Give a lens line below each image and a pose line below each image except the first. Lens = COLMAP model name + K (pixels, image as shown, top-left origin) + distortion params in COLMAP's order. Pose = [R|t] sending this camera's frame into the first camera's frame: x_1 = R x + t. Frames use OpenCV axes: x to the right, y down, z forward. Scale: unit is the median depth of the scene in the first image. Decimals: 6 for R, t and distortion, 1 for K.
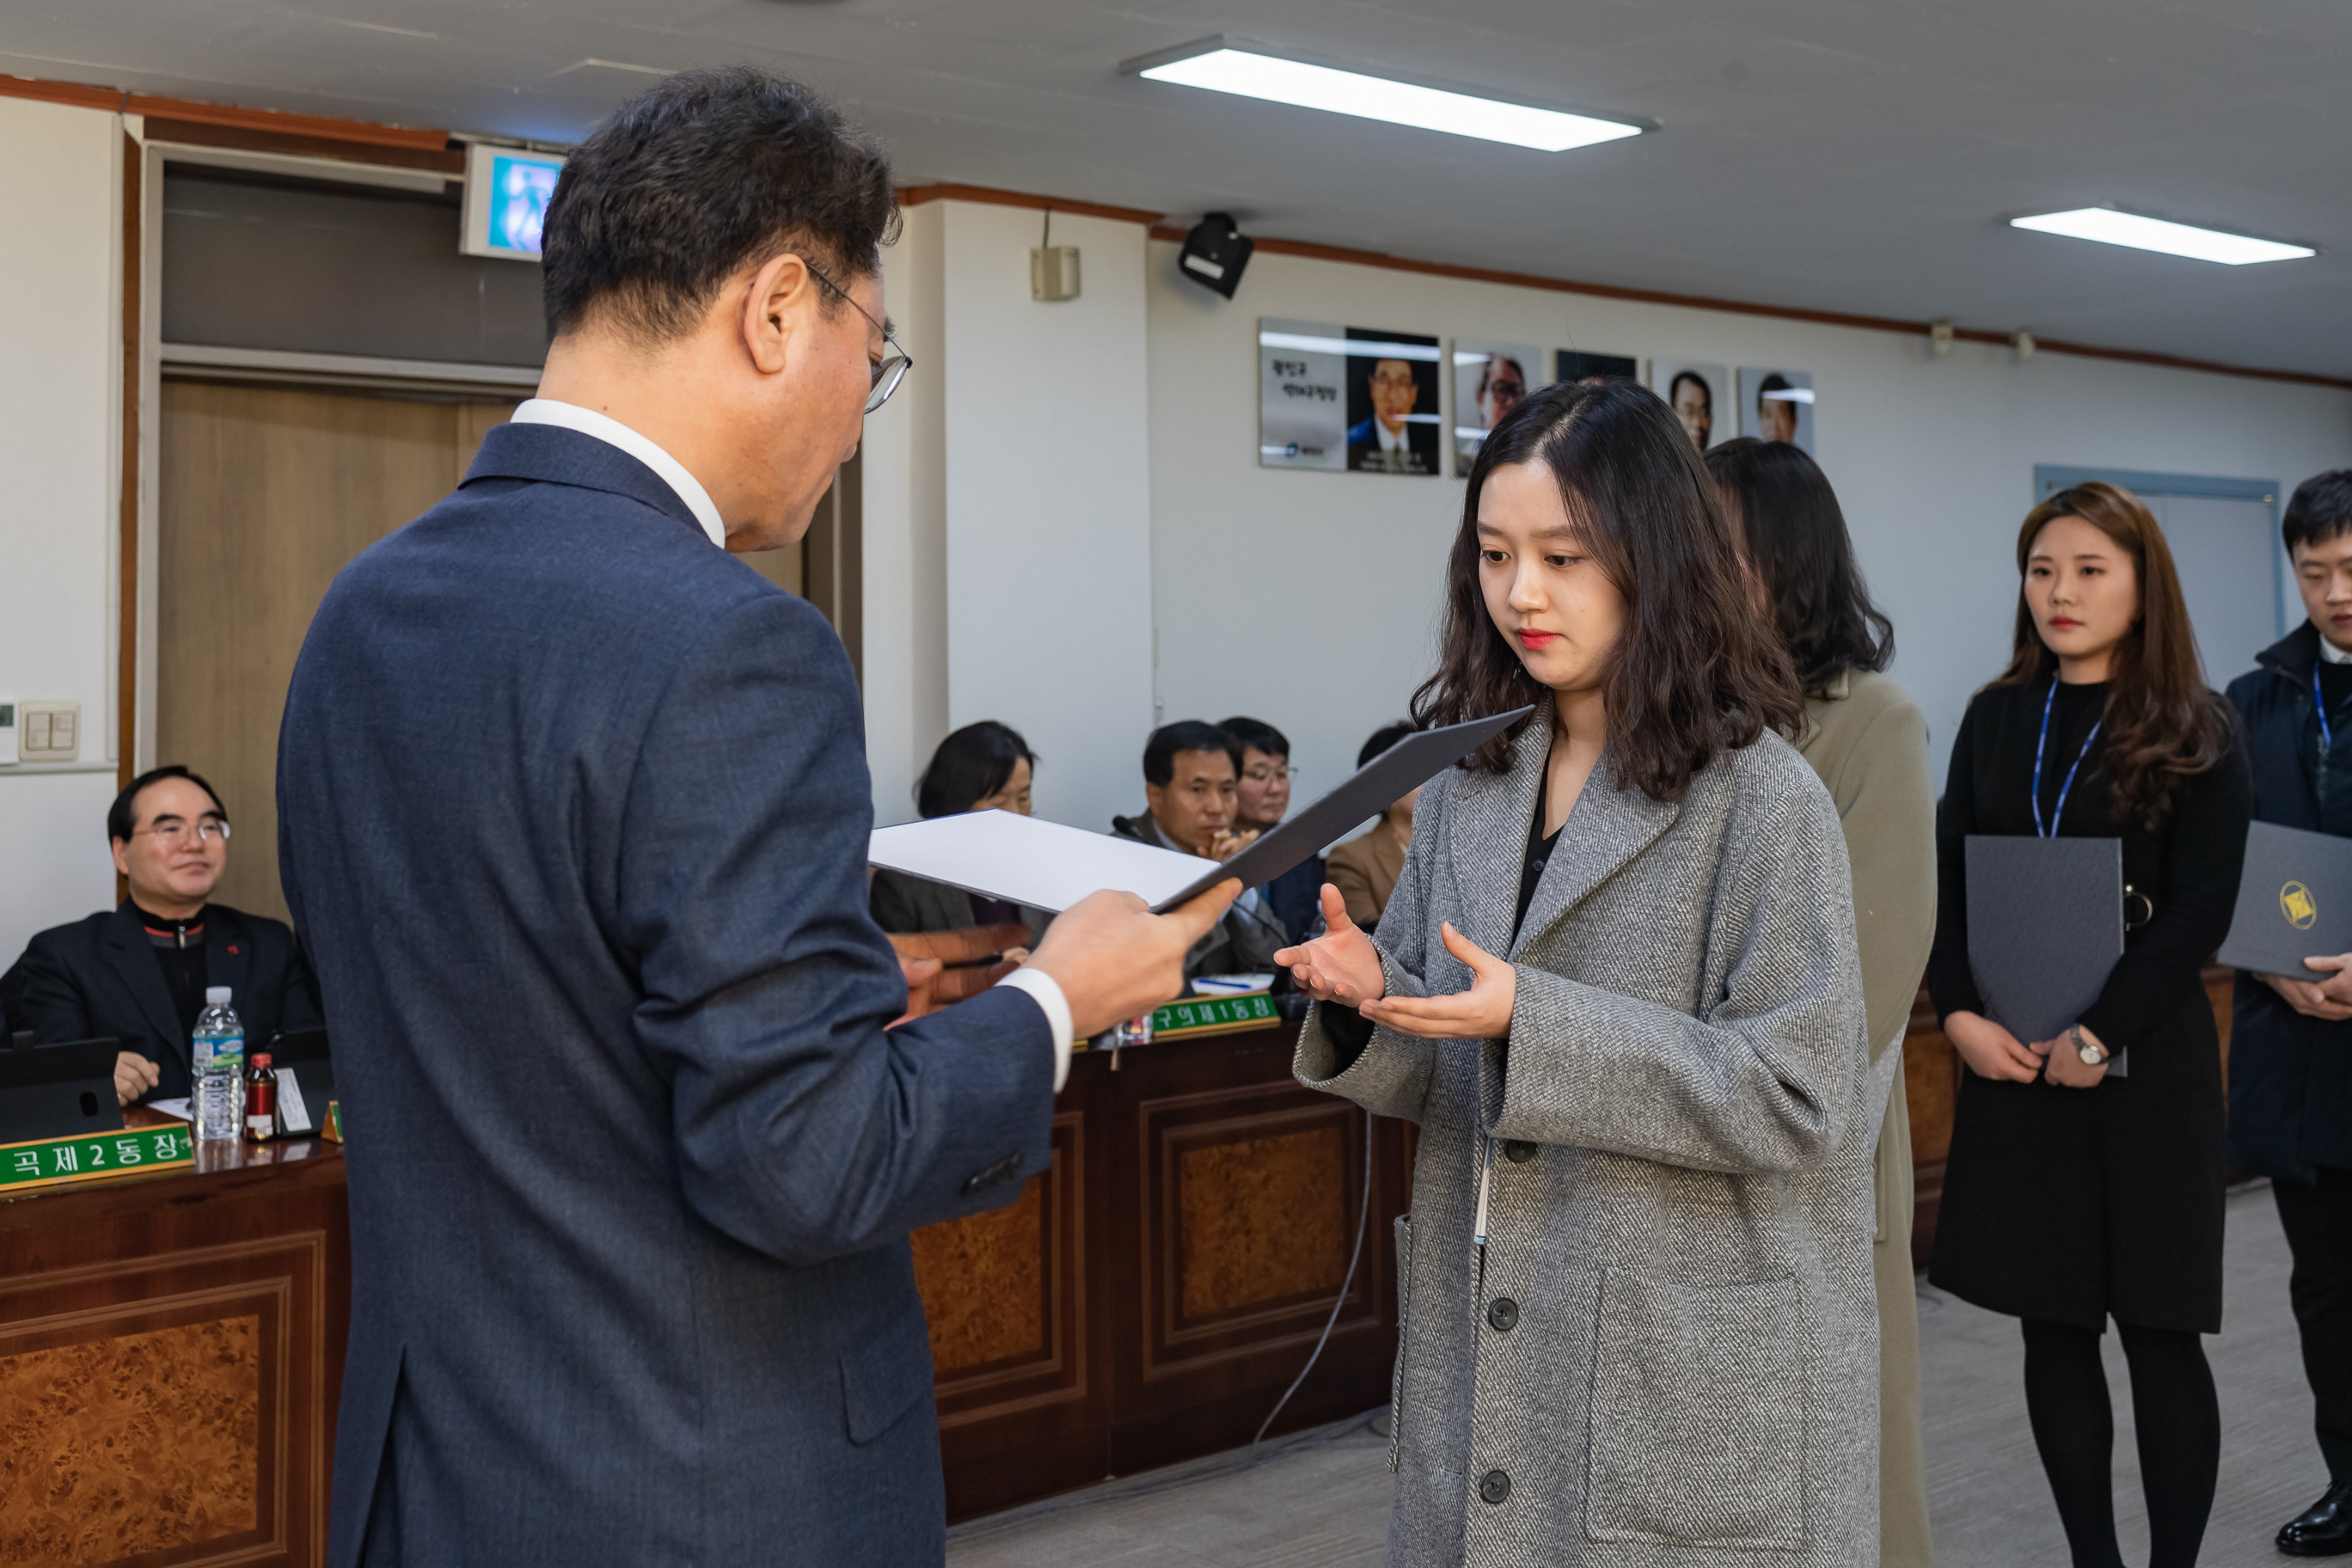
lens RADIAL K [[2592.4, 0, 1178.3], [0, 2592.4, 522.0], [0, 0, 1]] dist [0.007099, 0.000000]
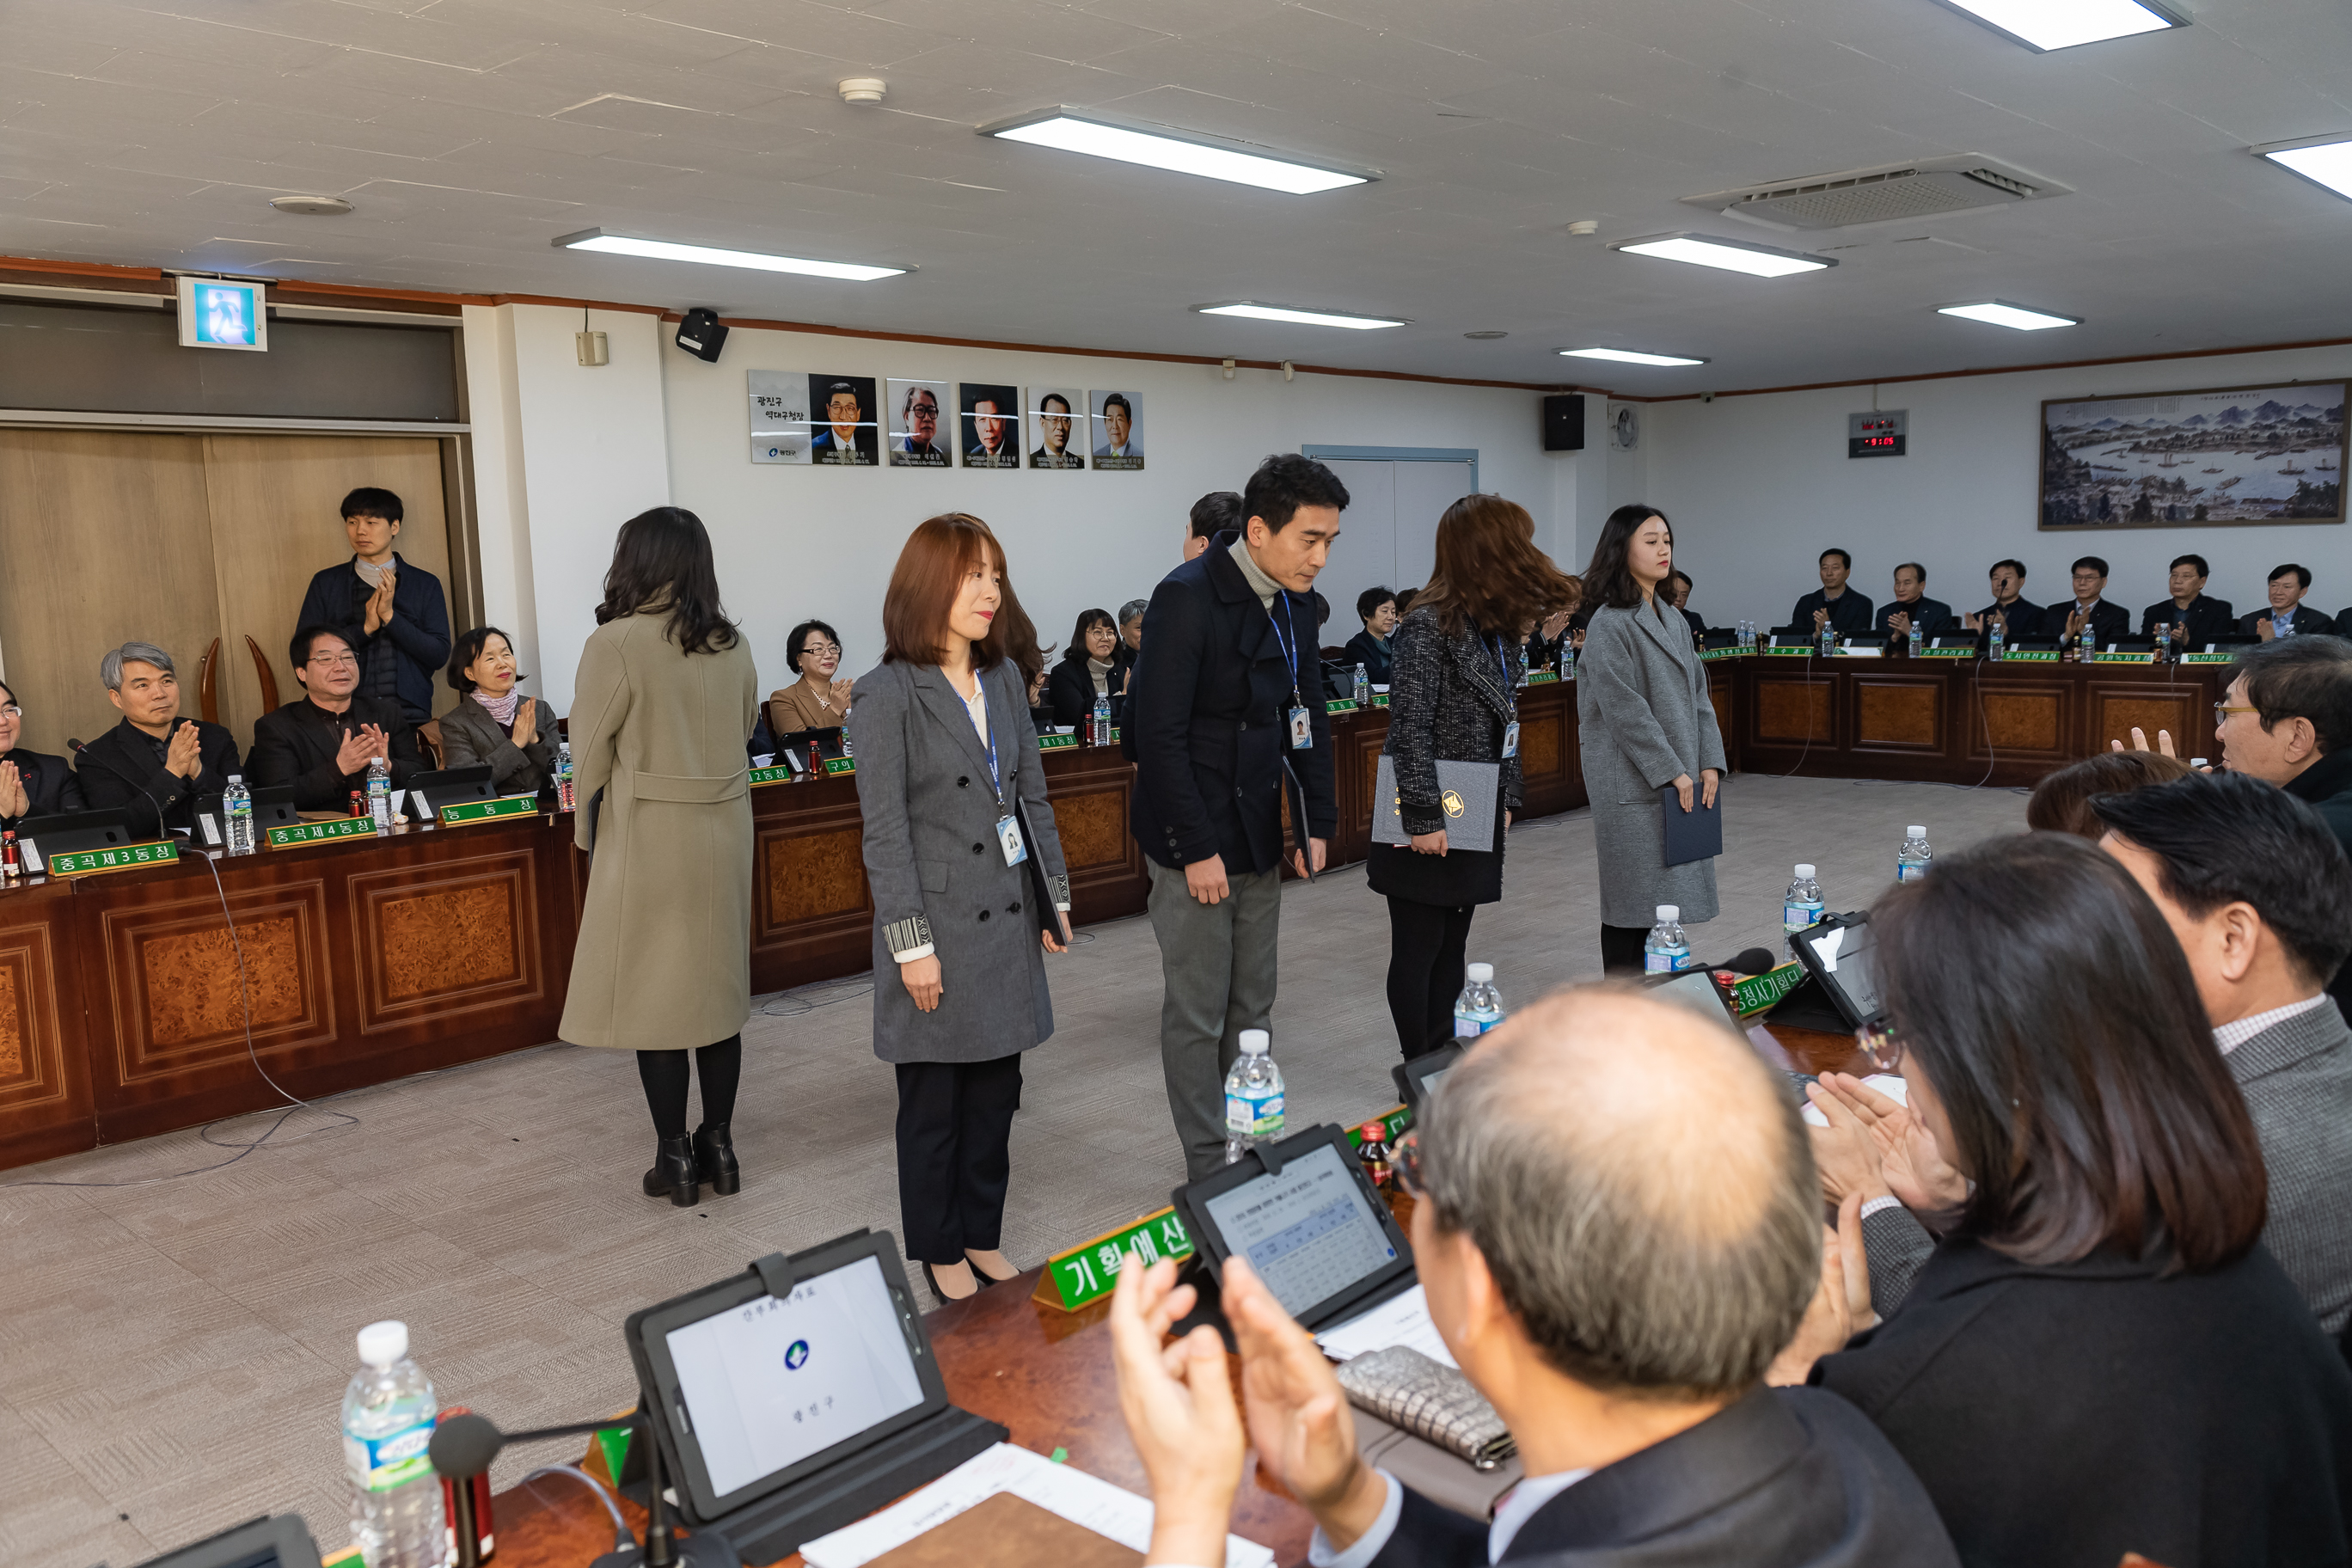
lens RADIAL K [[1808.6, 0, 1200.5], [0, 1808.6, 791.5], [0, 0, 1]] dist [0.011454, 0.009719]
pose [[0.995548, -0.026331, 0.090505, 0.258431], [0.008513, 0.981382, 0.191880, -0.044029], [-0.093873, -0.190255, 0.977236, -0.234454]]
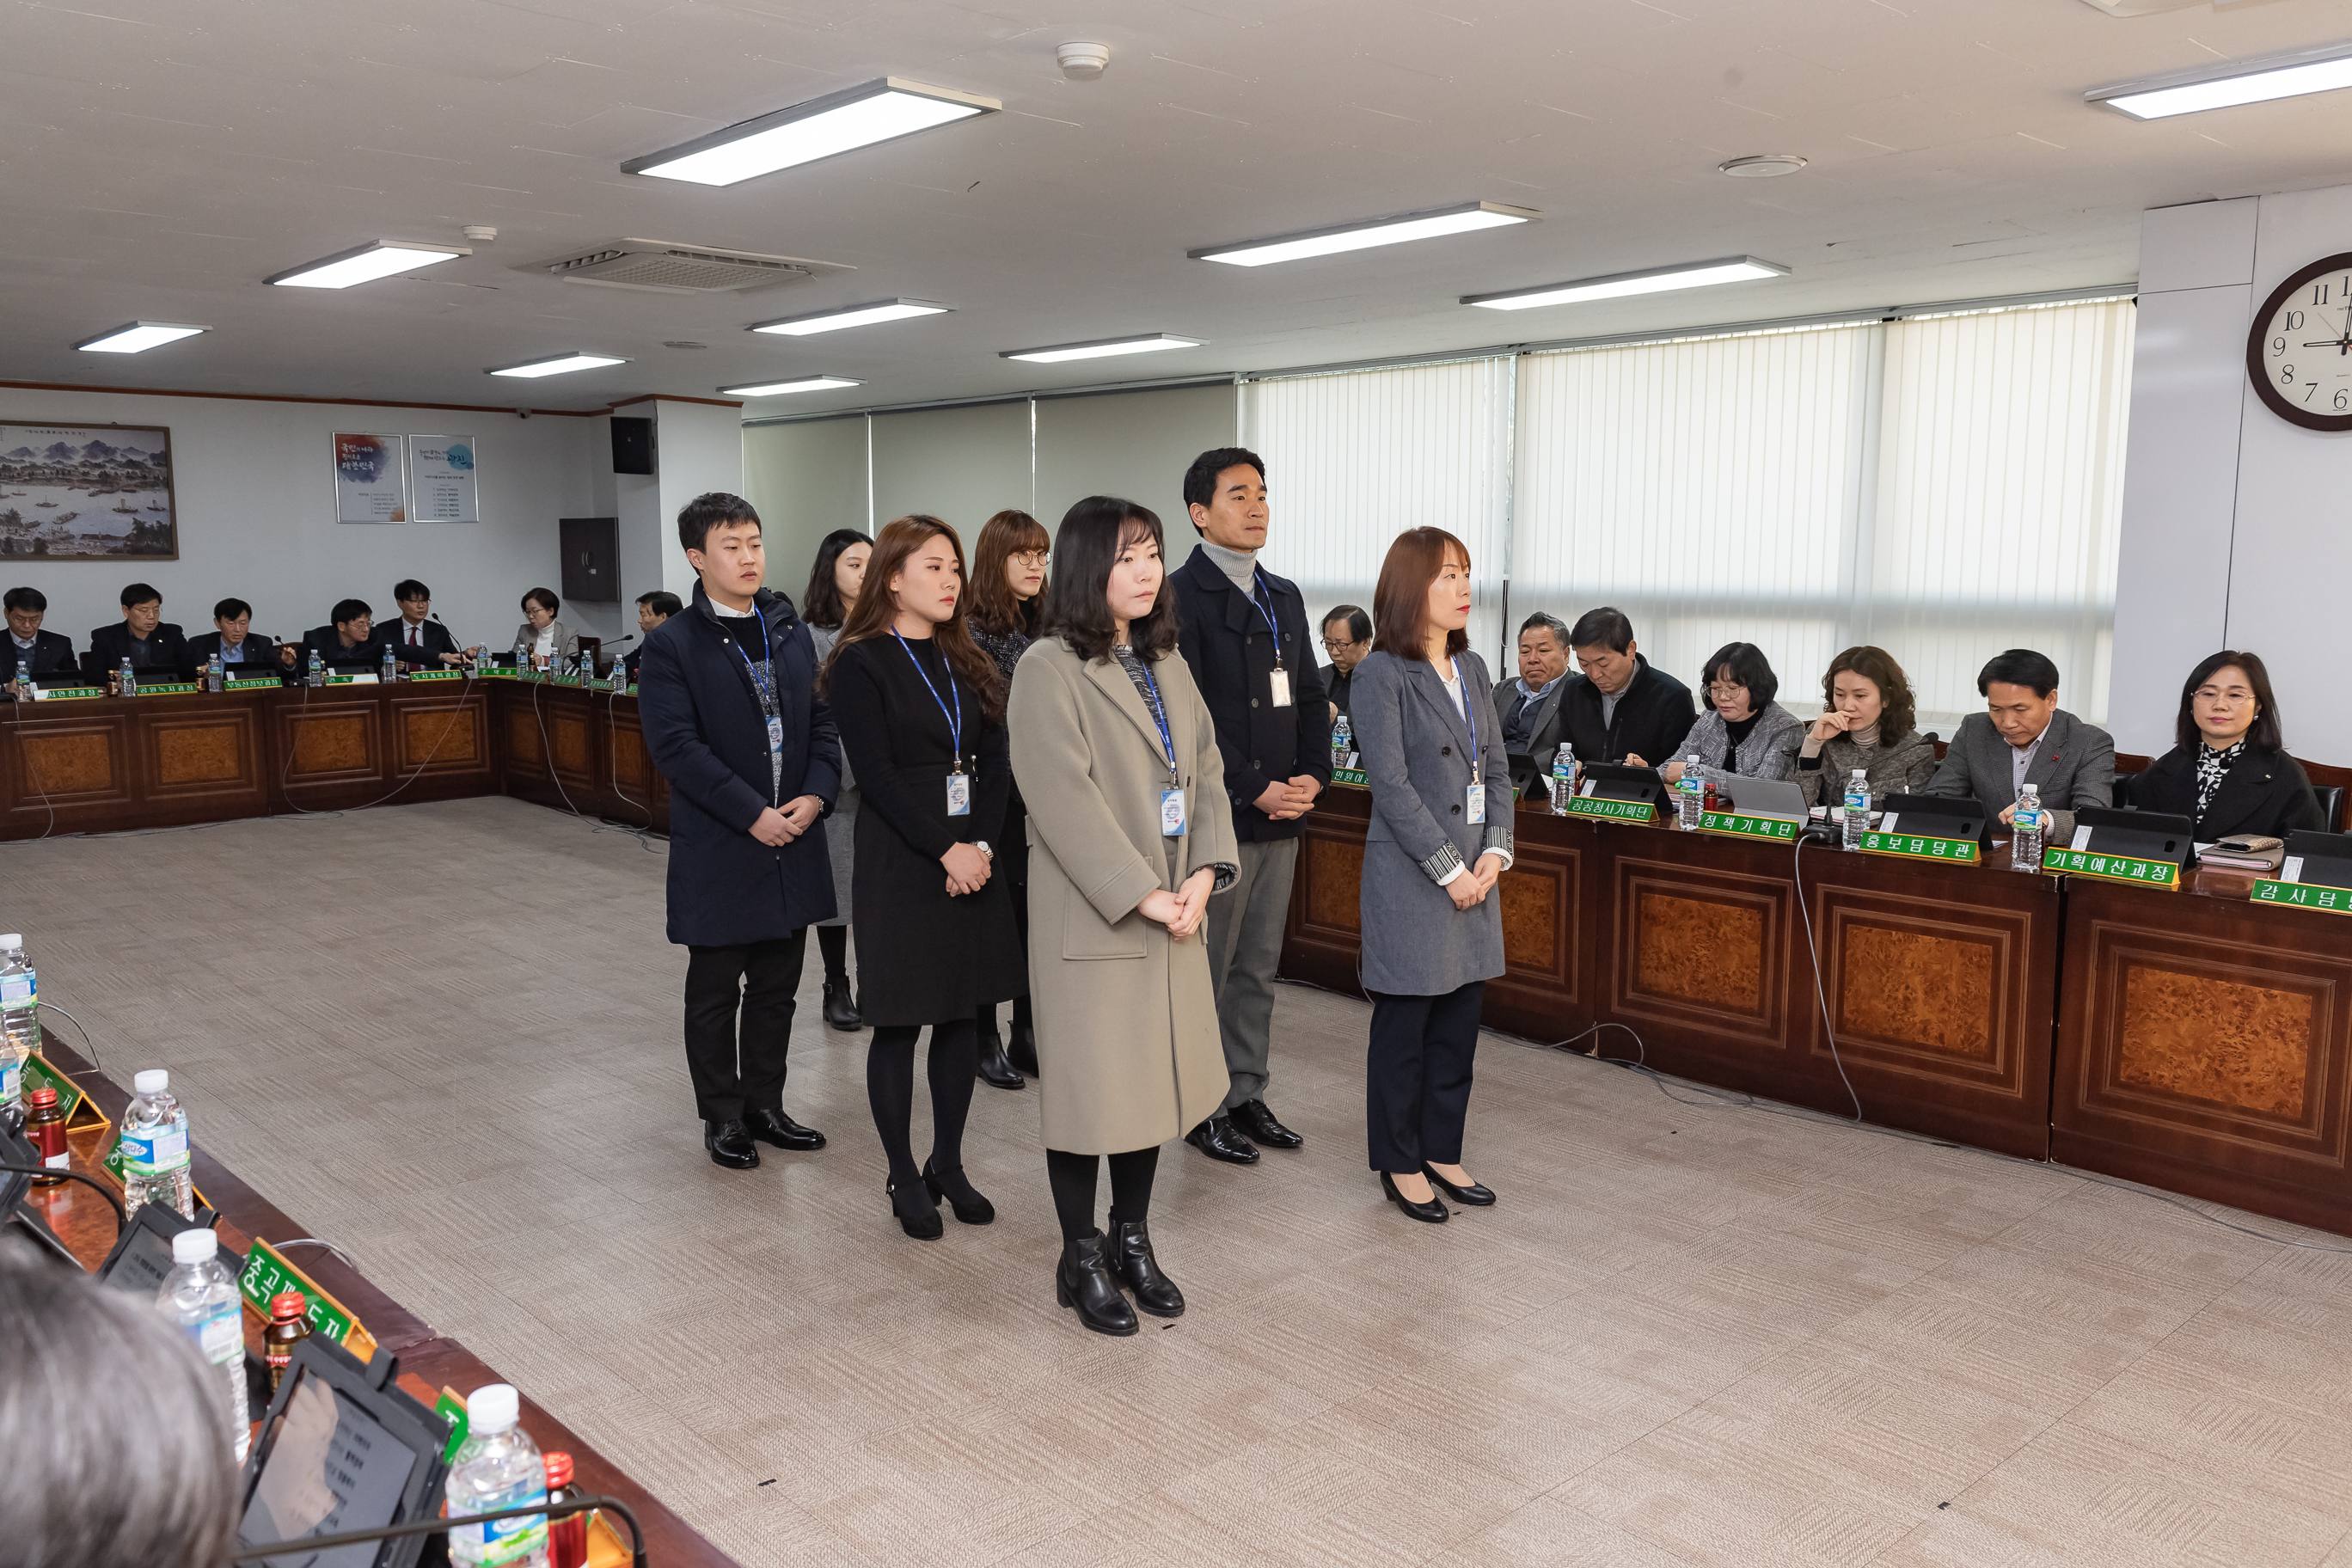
lens RADIAL K [[1808.6, 0, 1169.2], [0, 1808.6, 798.1], [0, 0, 1]] dist [0.011454, 0.009719]
pose [[-0.048083, -0.123589, 0.991168, -0.497760], [-0.059315, 0.990918, 0.120680, 0.006425], [-0.997081, -0.052989, -0.054977, 0.529604]]
